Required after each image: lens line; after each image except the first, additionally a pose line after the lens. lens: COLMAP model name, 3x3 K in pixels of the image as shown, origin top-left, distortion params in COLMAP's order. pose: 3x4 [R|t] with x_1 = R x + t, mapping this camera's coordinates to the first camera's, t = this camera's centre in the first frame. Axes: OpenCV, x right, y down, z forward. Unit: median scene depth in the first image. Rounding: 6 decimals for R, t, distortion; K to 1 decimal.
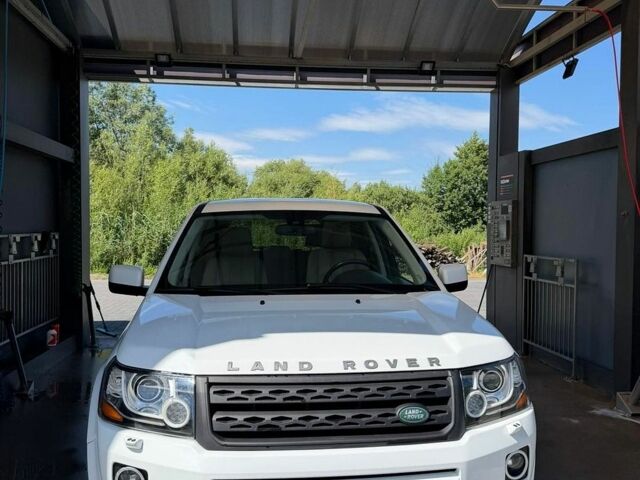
lens RADIAL K [[603.3, 0, 315.6], [0, 603.3, 241.7], [0, 0, 1]] dist [0.141584, -0.349397]
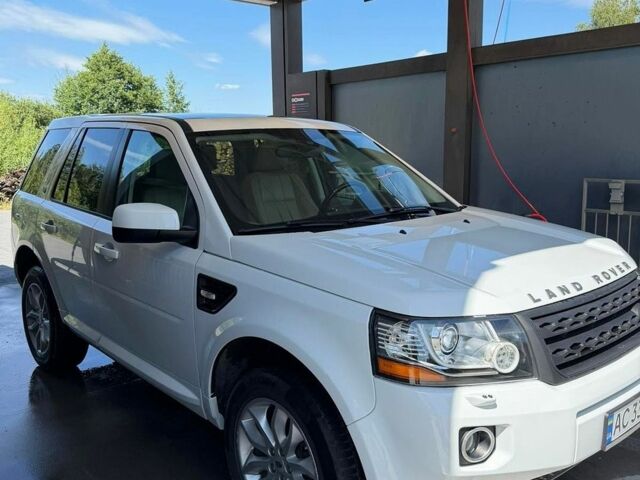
lens RADIAL K [[603.3, 0, 315.6], [0, 603.3, 241.7], [0, 0, 1]] dist [0.141584, -0.349397]
pose [[0.814609, -0.109013, 0.569674, -0.388949], [0.032471, 0.989210, 0.142863, -0.010806], [-0.579101, -0.097879, 0.809359, 0.183429]]
